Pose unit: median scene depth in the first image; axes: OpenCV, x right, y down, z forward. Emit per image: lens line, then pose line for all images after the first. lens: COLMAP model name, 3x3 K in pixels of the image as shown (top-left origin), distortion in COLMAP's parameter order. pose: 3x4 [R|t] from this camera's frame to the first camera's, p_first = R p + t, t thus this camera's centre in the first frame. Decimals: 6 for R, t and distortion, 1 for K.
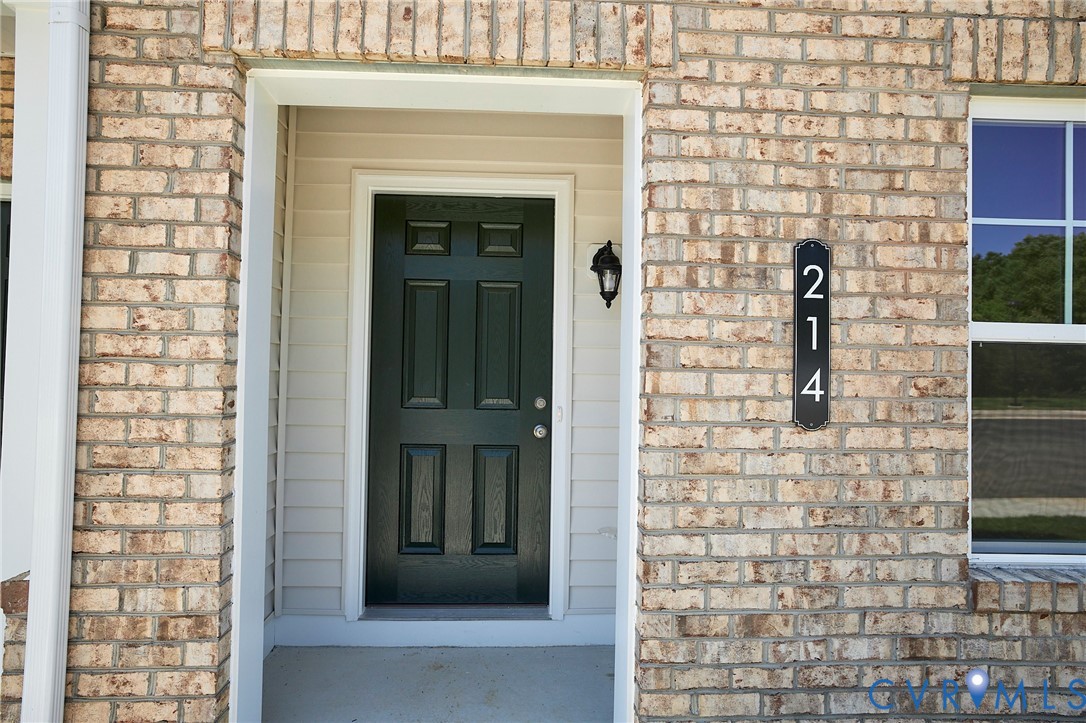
lens RADIAL K [[580.5, 0, 542.4], [0, 580.5, 359.3], [0, 0, 1]] dist [-0.005316, -0.000512]
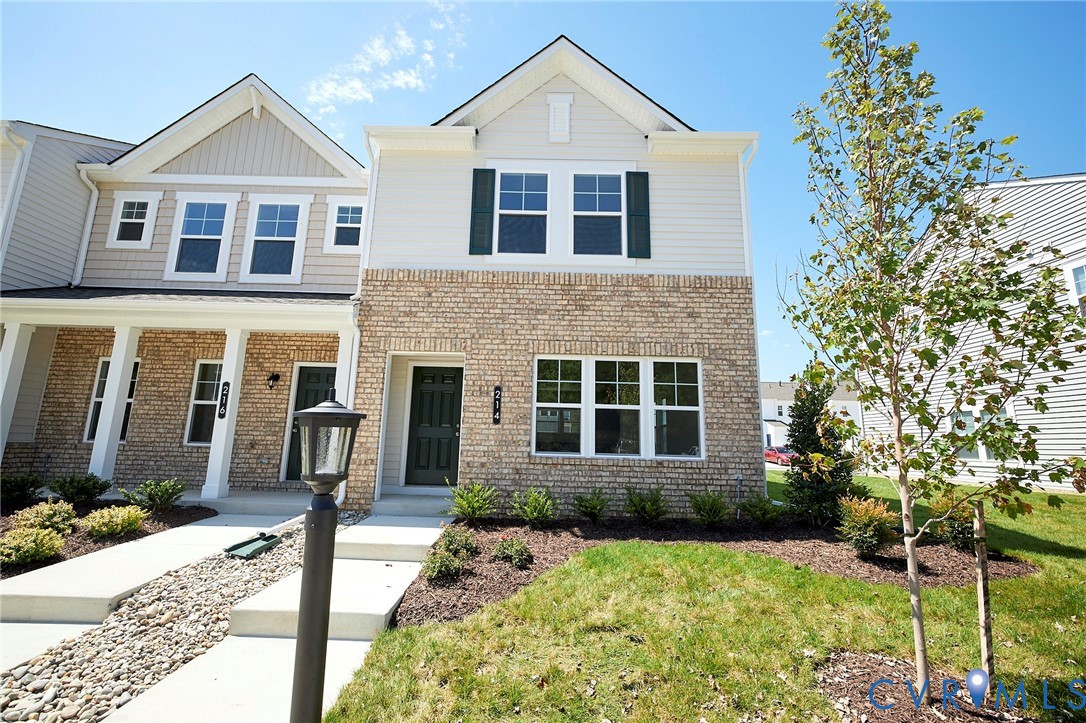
lens RADIAL K [[468.4, 0, 534.3], [0, 468.4, 359.4], [0, 0, 1]] dist [0.003823, 0.000368]
pose [[0.998371, -0.001635, -0.057026, 1.005417], [-0.007539, 0.987043, -0.160281, 0.208529], [0.056549, 0.160450, 0.985423, -2.950971]]
